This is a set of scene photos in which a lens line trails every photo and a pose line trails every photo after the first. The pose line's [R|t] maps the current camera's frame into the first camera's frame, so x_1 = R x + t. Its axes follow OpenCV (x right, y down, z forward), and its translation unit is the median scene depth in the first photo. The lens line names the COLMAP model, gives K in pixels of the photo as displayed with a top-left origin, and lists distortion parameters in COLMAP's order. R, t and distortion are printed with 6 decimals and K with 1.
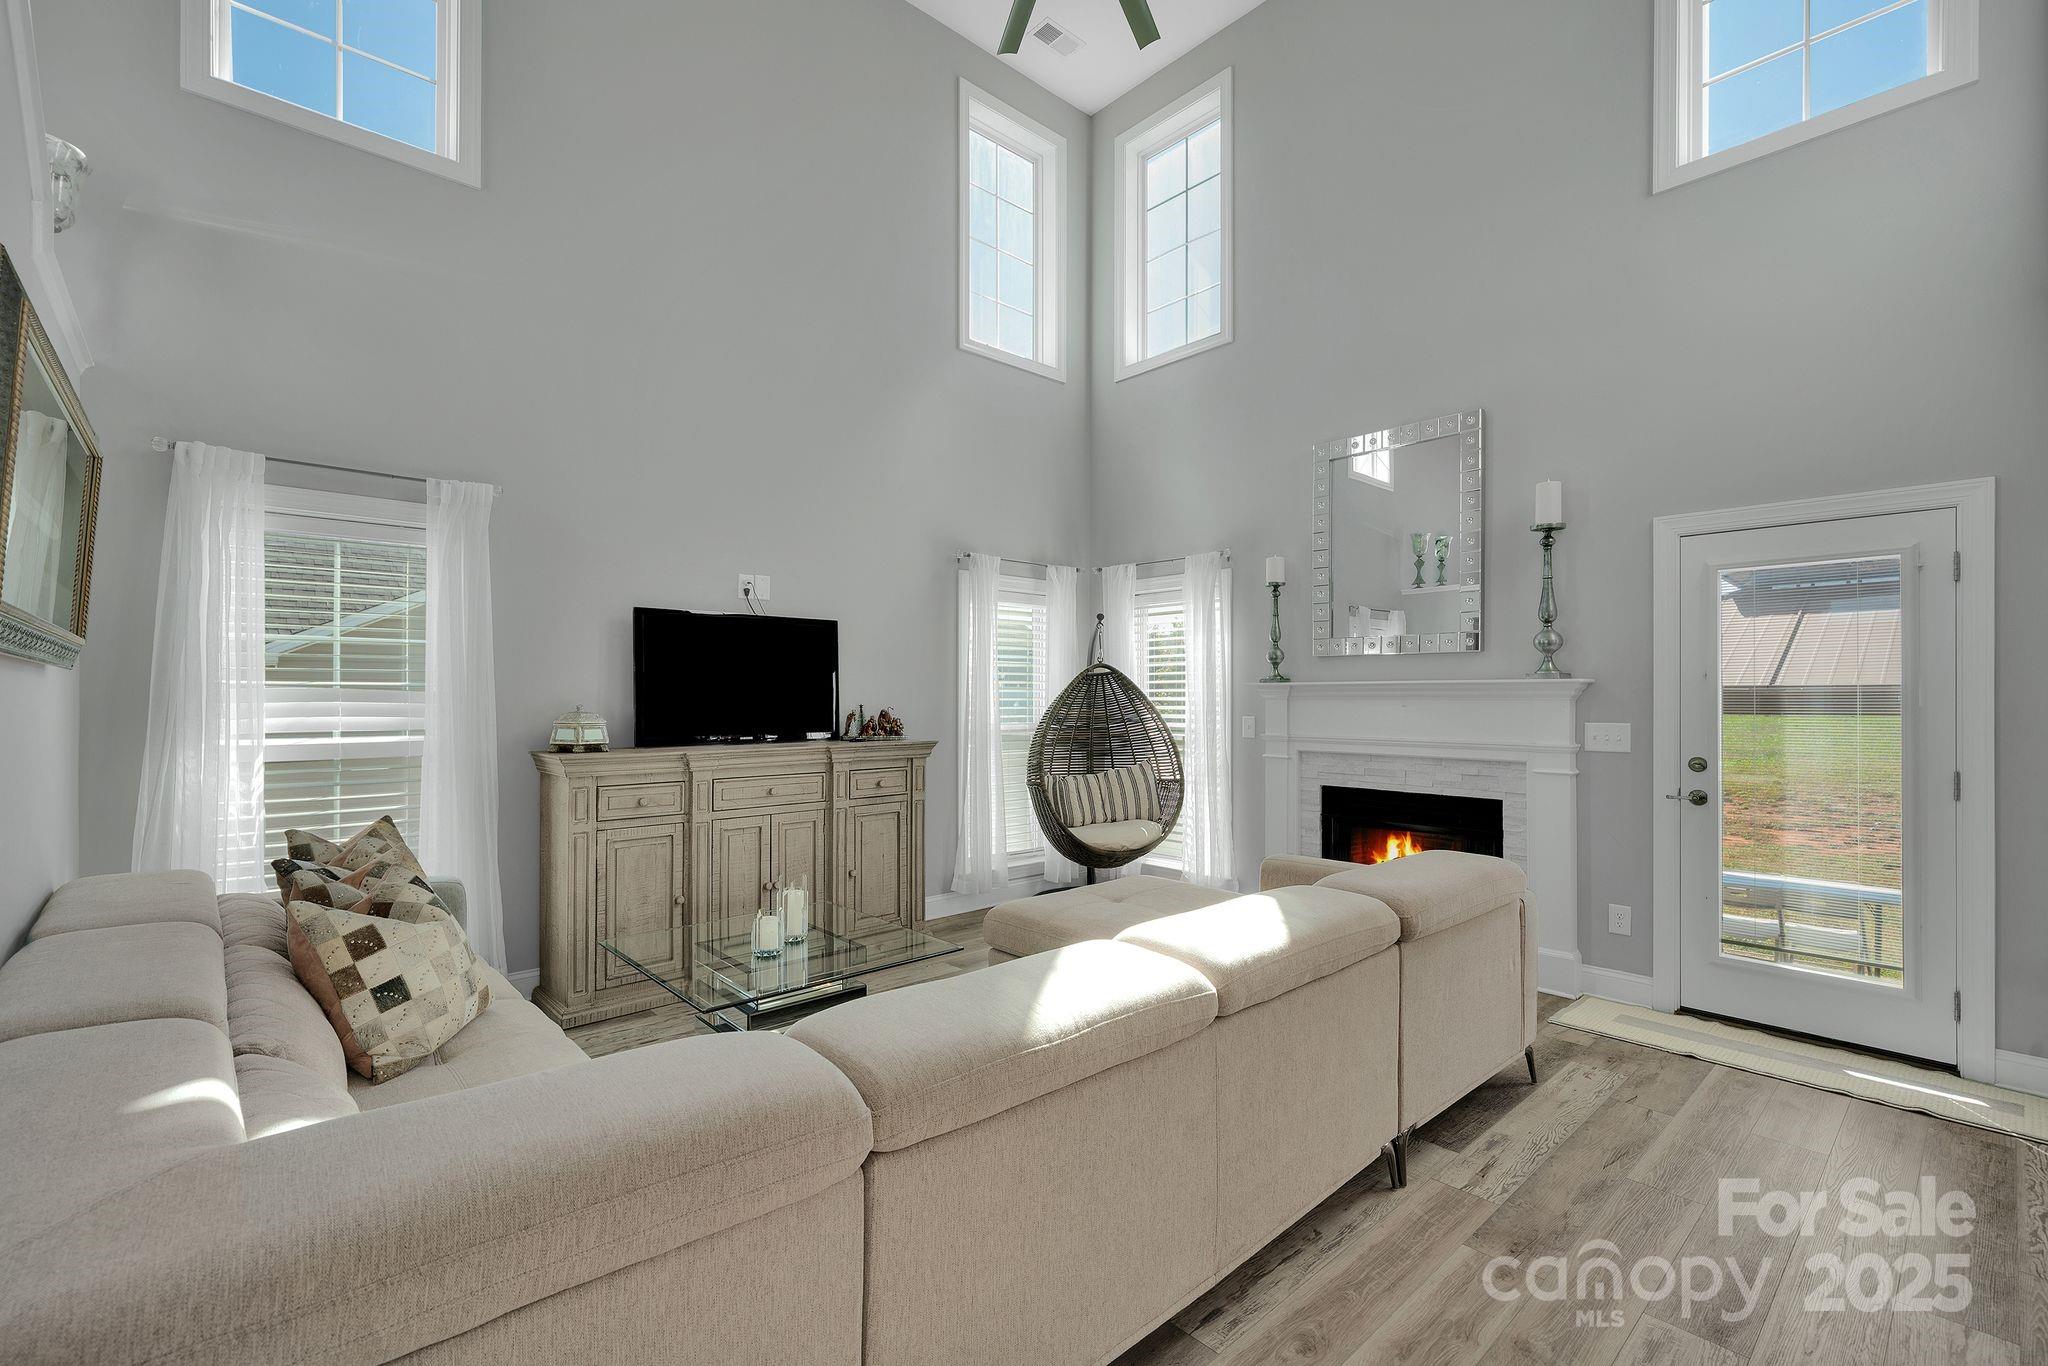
lens RADIAL K [[886.1, 0, 1005.0], [0, 886.1, 690.5], [0, 0, 1]] dist [0.001614, 0.000182]
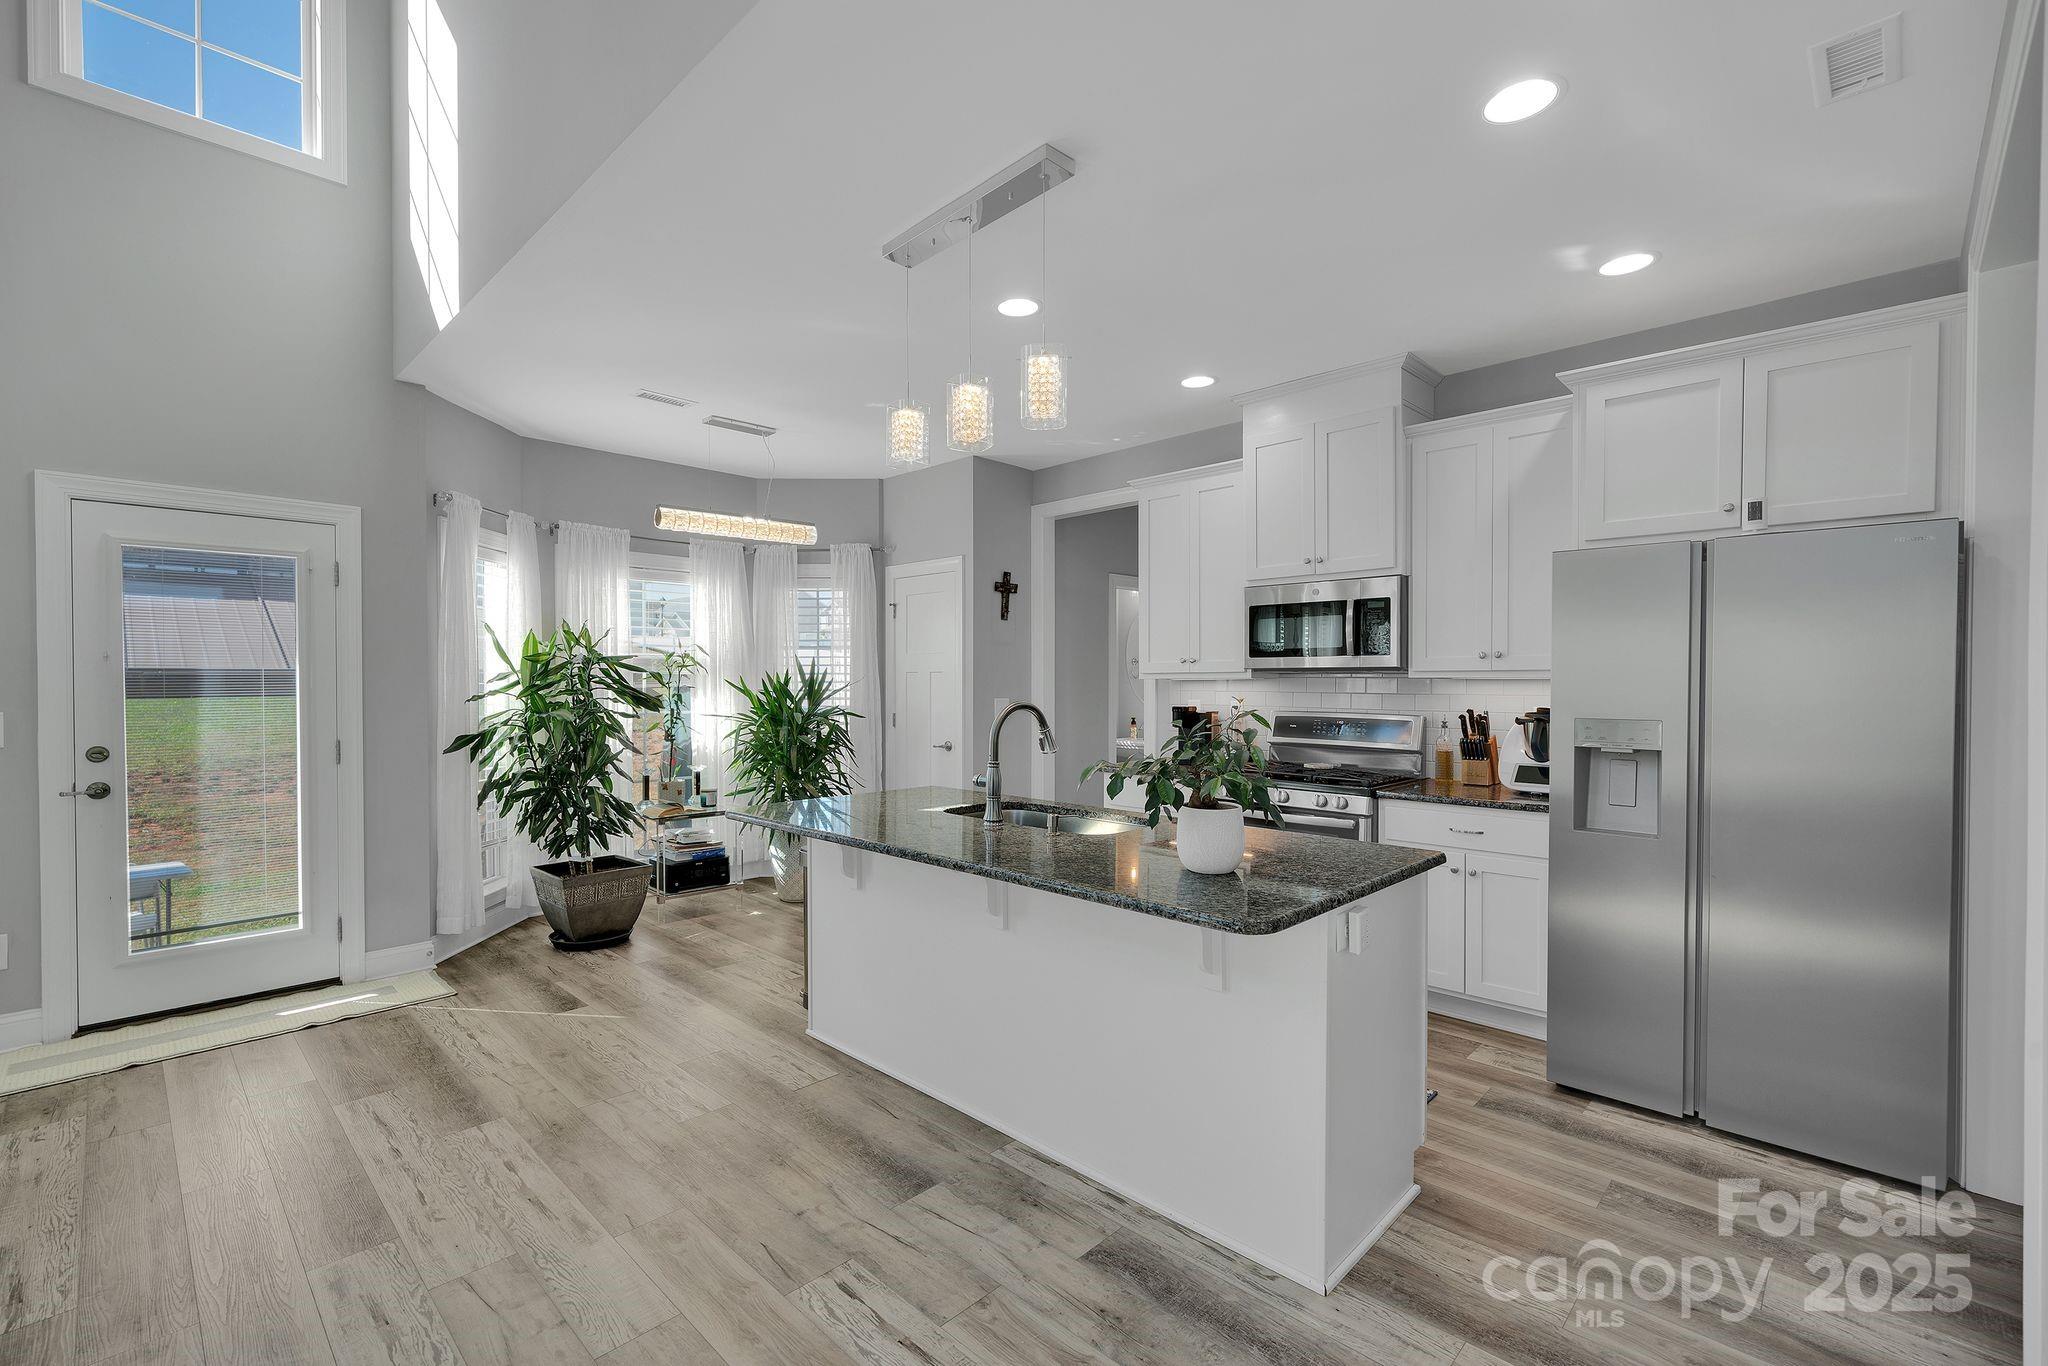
lens RADIAL K [[886.1, 0, 1003.7], [0, 886.1, 693.7], [0, 0, 1]] dist [0.001614, 0.000182]
pose [[-0.064995, -0.015447, 0.997766, -0.171028], [-0.003640, 0.999877, 0.015243, 0.003602], [-0.997879, -0.002642, -0.065043, 0.122704]]
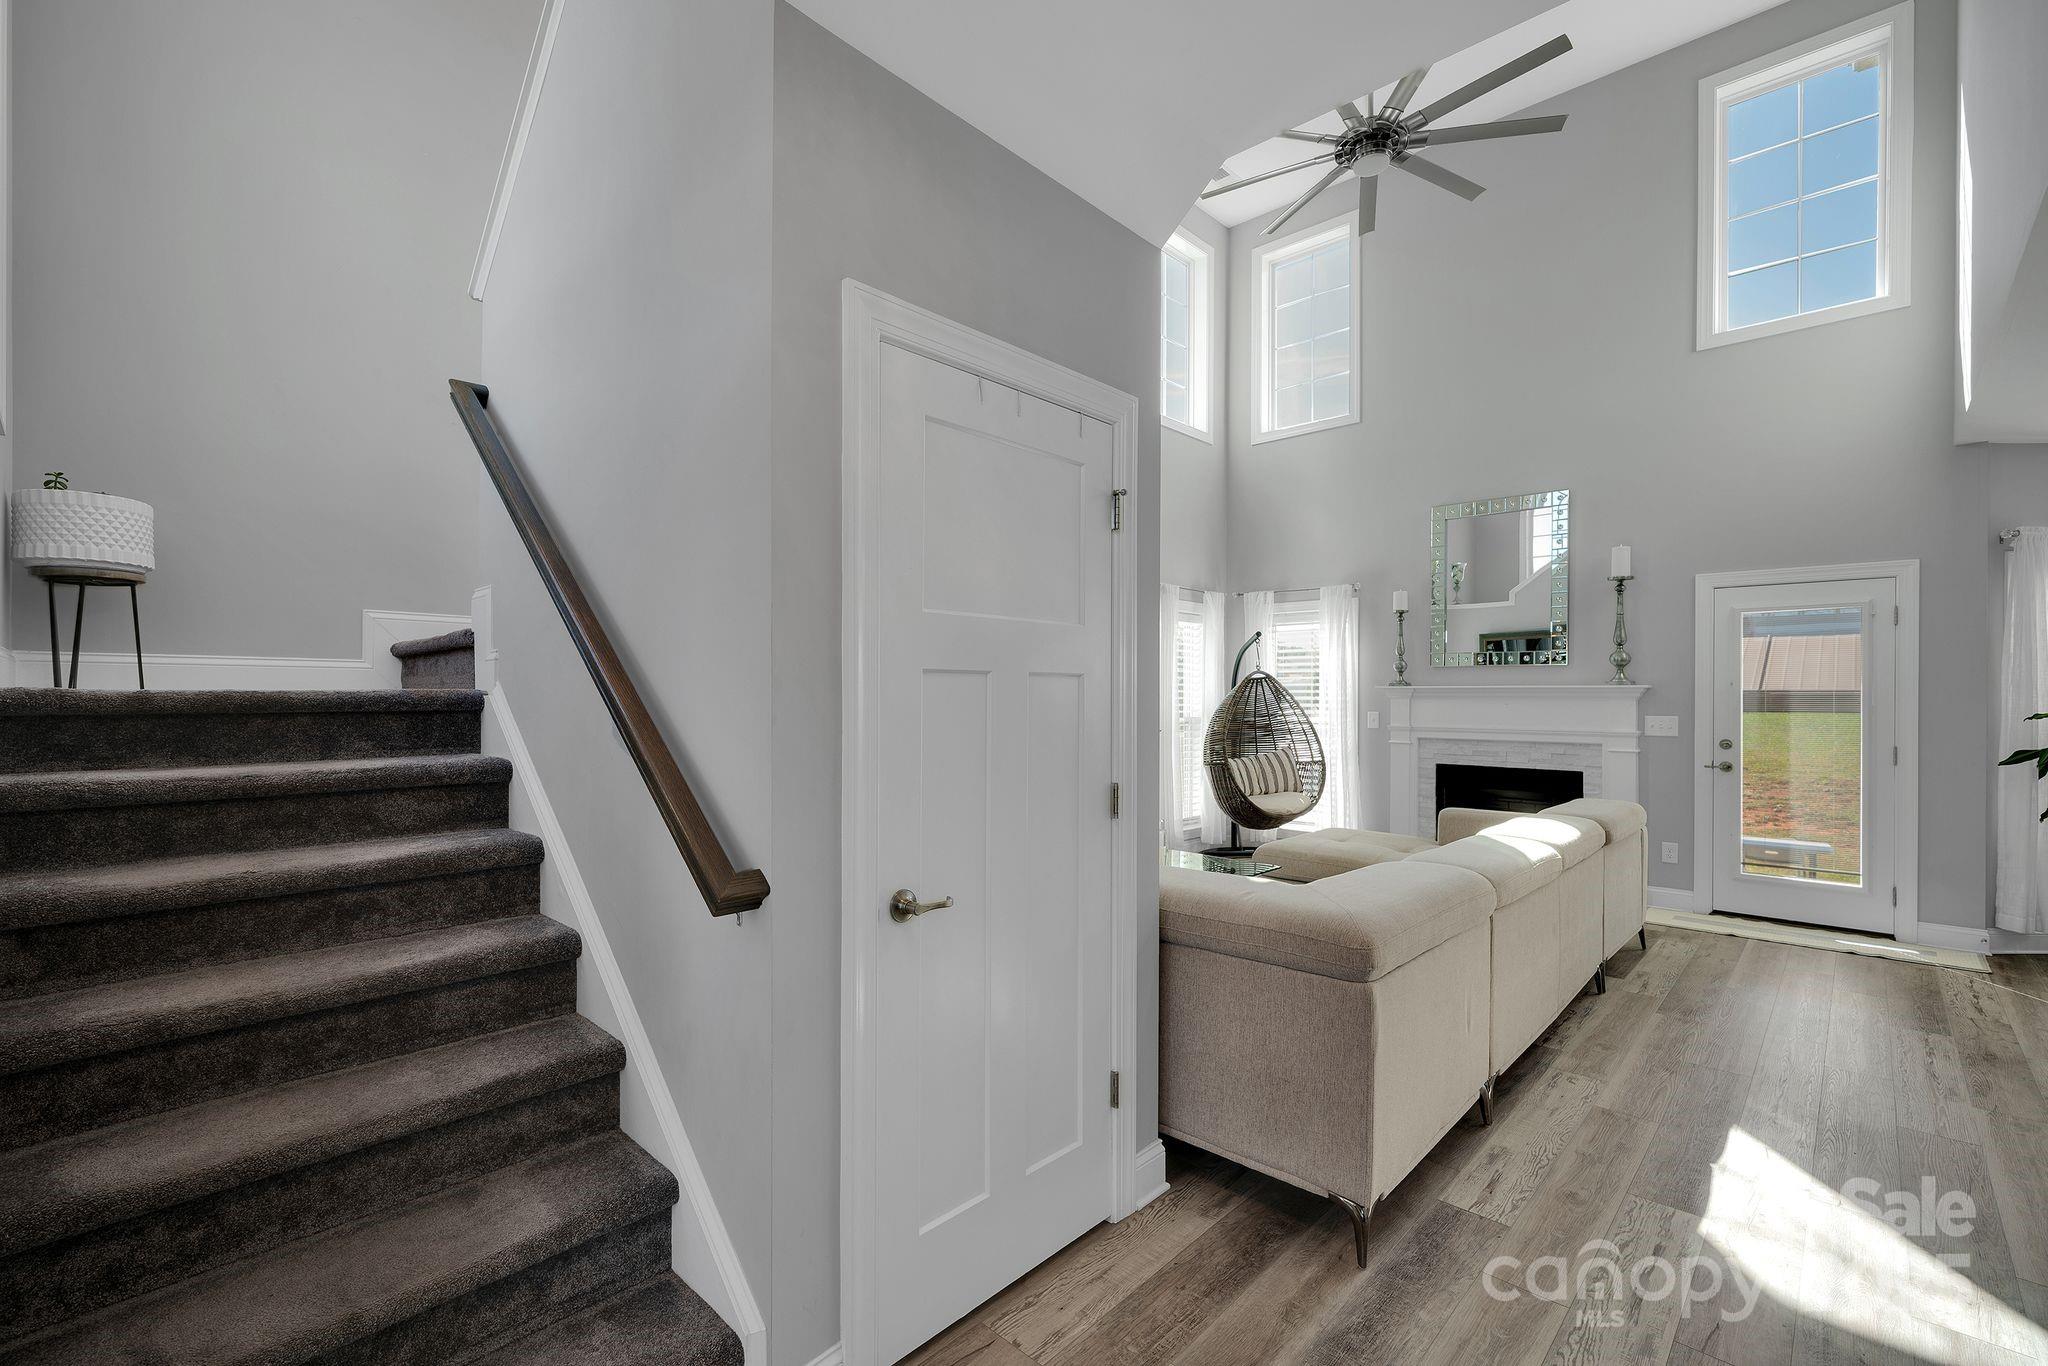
lens RADIAL K [[886.1, 0, 1017.0], [0, 886.1, 689.9], [0, 0, 1]] dist [0.001614, 0.000182]
pose [[0.996480, 0.004371, 0.083715, -0.470963], [-0.004448, 0.999990, 0.000733, -0.002057], [-0.083711, -0.001103, 0.996489, -0.335582]]
